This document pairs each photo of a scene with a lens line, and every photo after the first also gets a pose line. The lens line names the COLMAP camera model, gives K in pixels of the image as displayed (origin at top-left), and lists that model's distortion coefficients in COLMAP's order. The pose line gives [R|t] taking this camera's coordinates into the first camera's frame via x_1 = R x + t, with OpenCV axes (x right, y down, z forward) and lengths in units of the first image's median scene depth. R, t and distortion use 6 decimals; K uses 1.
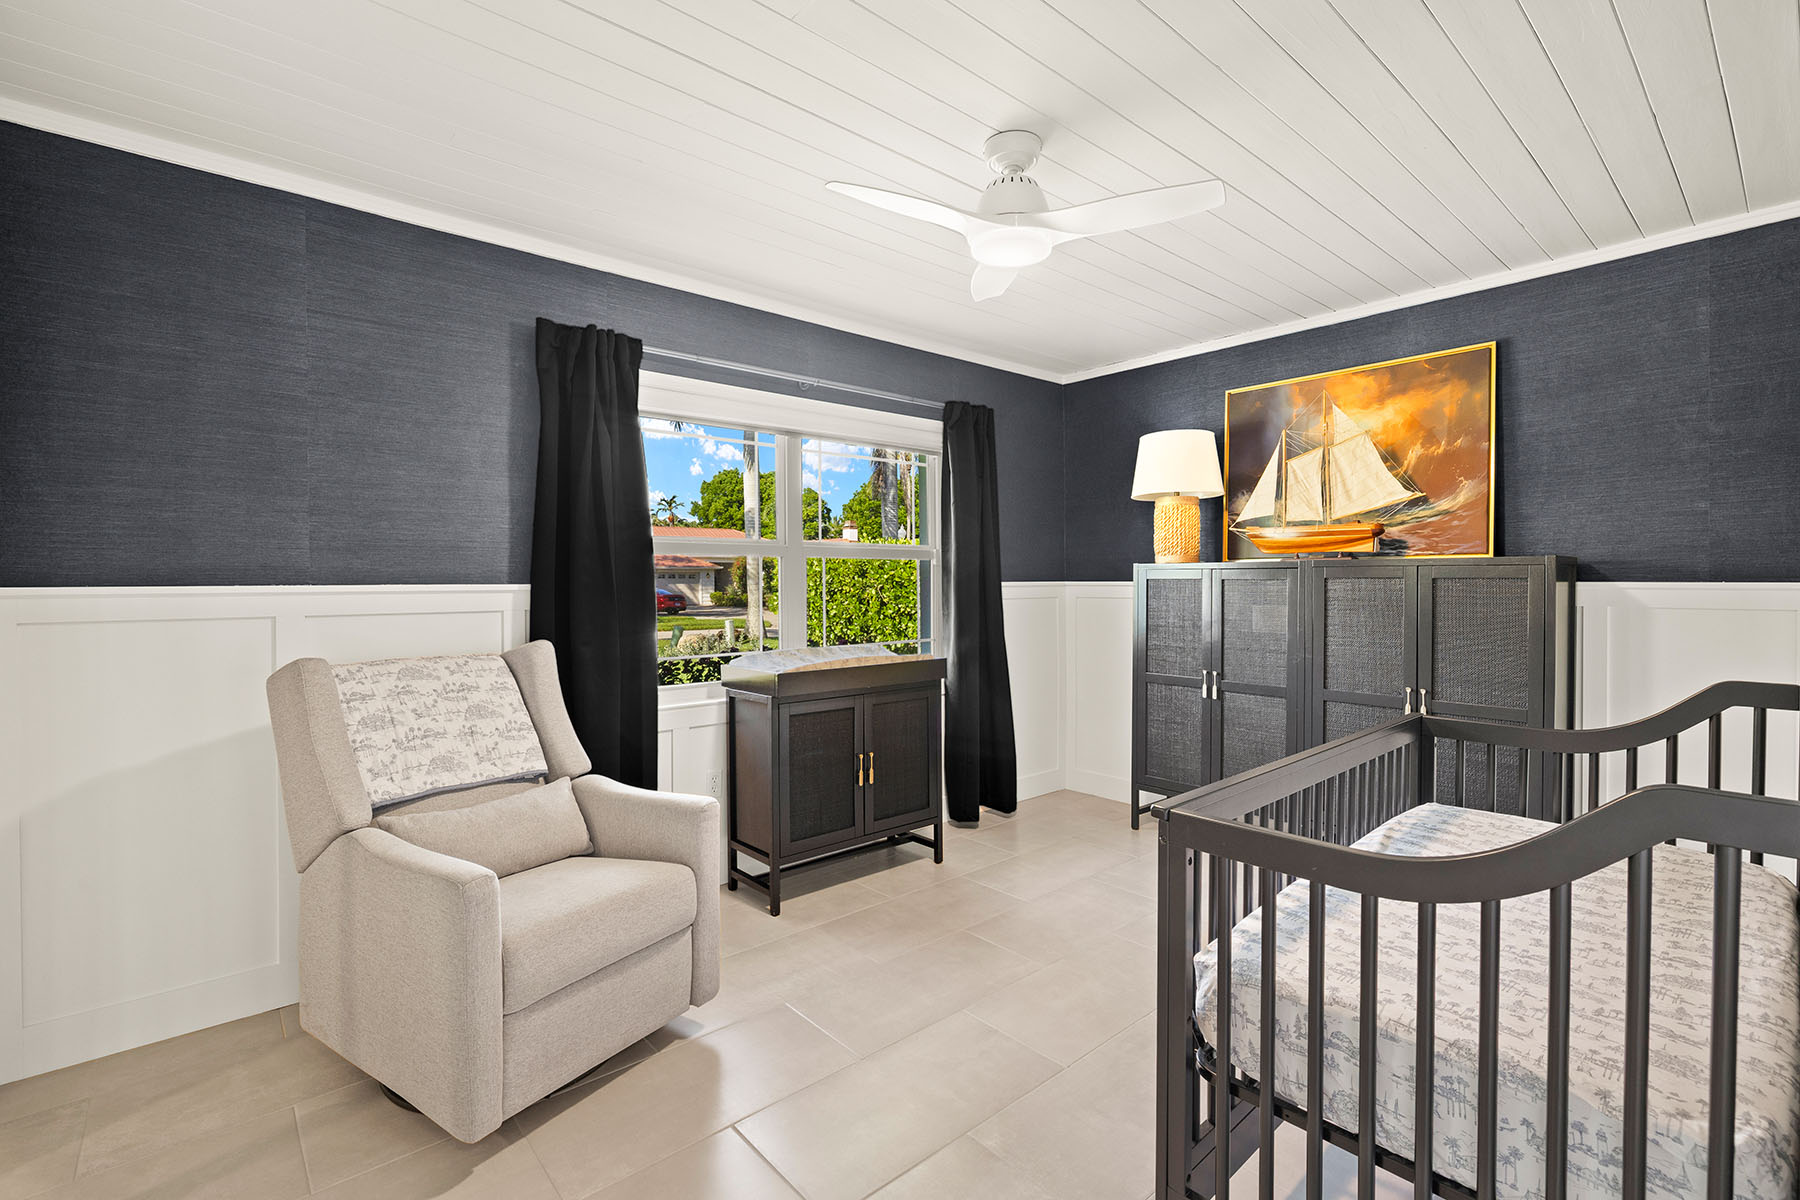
lens RADIAL K [[816.1, 0, 904.8], [0, 816.1, 590.9], [0, 0, 1]] dist [0.001599, 0.000085]
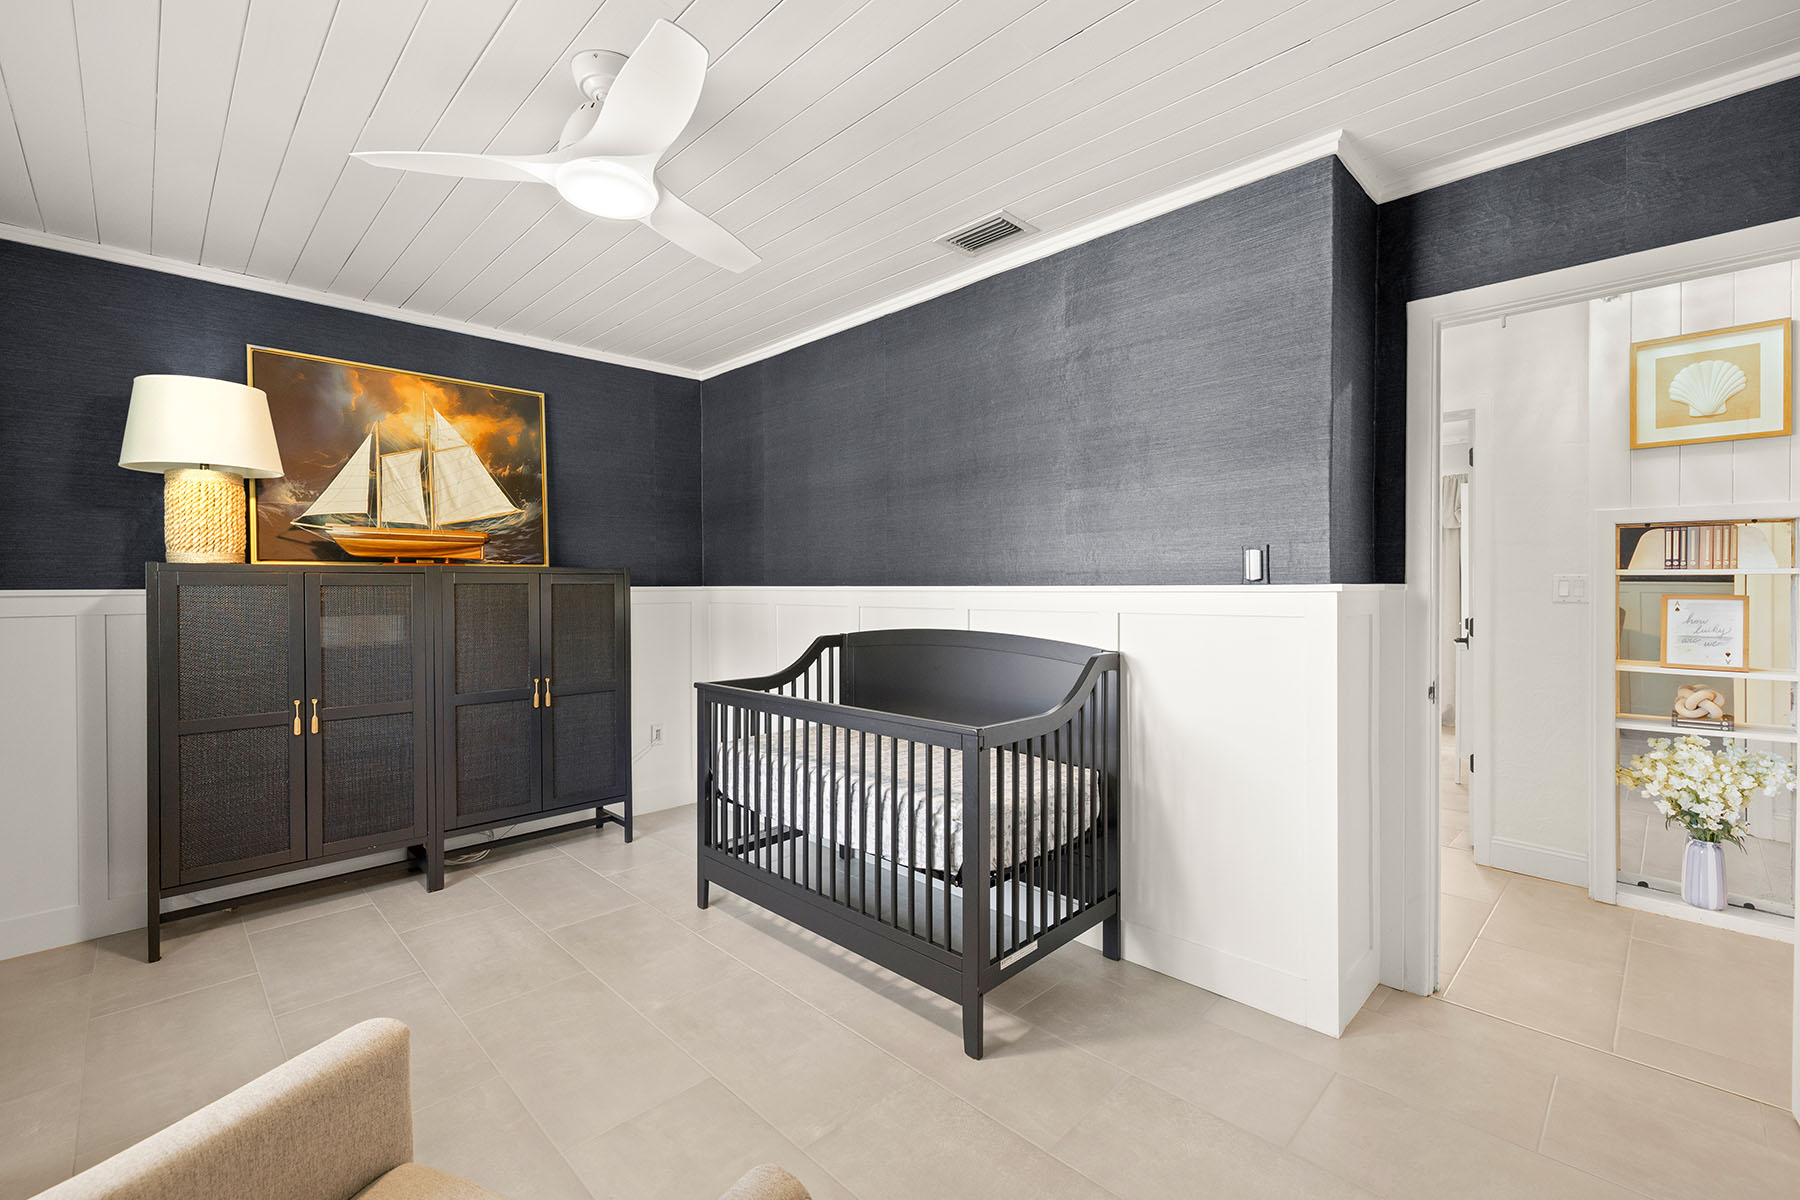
lens RADIAL K [[770.7, 0, 905.2], [0, 770.7, 597.0], [0, 0, 1]] dist [0.002251, -0.000045]
pose [[-0.056487, -0.014841, 0.998293, -0.450292], [0.017133, 0.999728, 0.015832, -0.005111], [-0.998256, 0.017999, -0.056218, 0.490462]]
